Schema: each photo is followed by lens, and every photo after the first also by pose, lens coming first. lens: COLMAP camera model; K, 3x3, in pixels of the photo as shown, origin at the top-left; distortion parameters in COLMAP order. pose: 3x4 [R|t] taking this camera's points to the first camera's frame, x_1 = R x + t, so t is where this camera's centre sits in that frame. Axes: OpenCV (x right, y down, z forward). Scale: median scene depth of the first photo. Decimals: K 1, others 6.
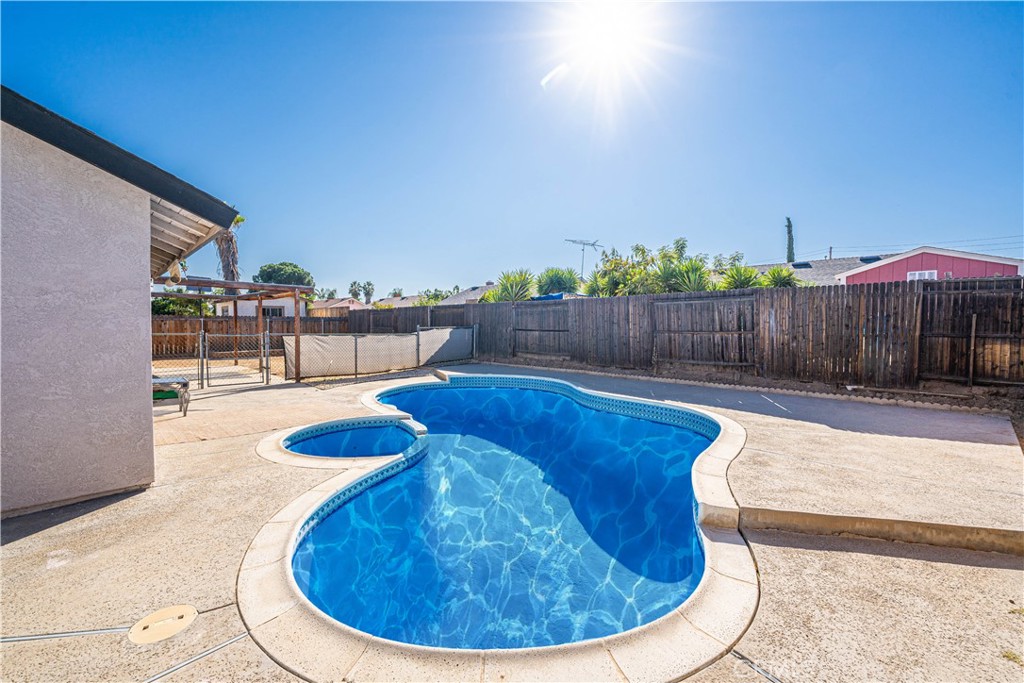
lens RADIAL K [[415.2, 0, 507.2], [0, 415.2, 338.5], [0, 0, 1]] dist [-0.005153, -0.000303]
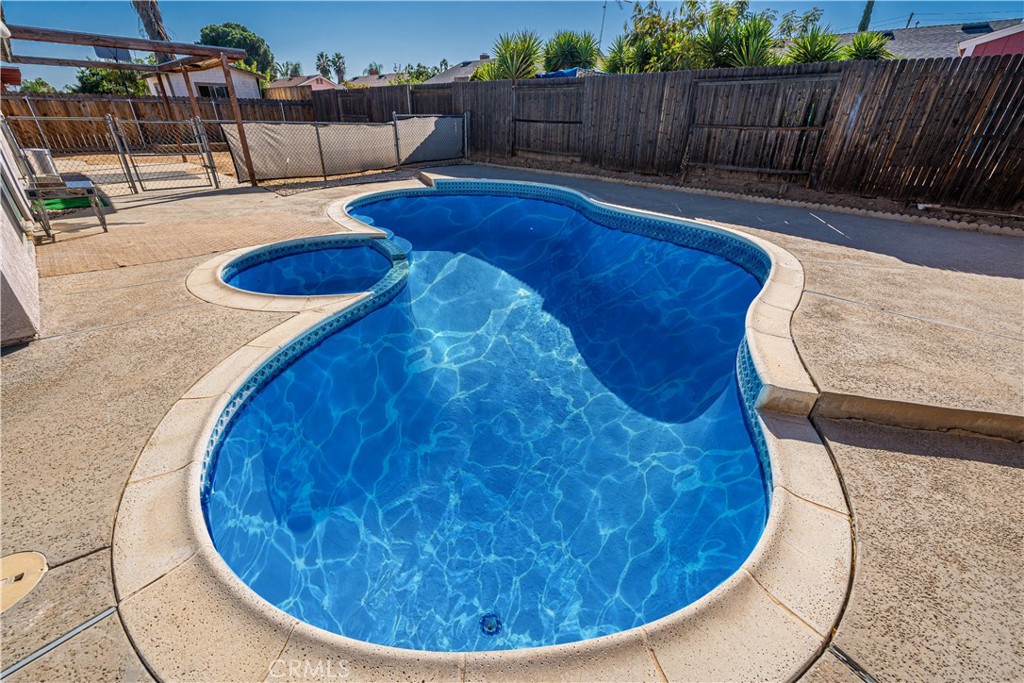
lens RADIAL K [[415.2, 0, 507.2], [0, 415.2, 338.5], [0, 0, 1]] dist [-0.005153, -0.000303]
pose [[0.999866, 0.011904, 0.011267, -0.000256], [-0.015672, 0.895681, 0.444421, 0.002438], [-0.004802, -0.444538, 0.895747, 0.130300]]
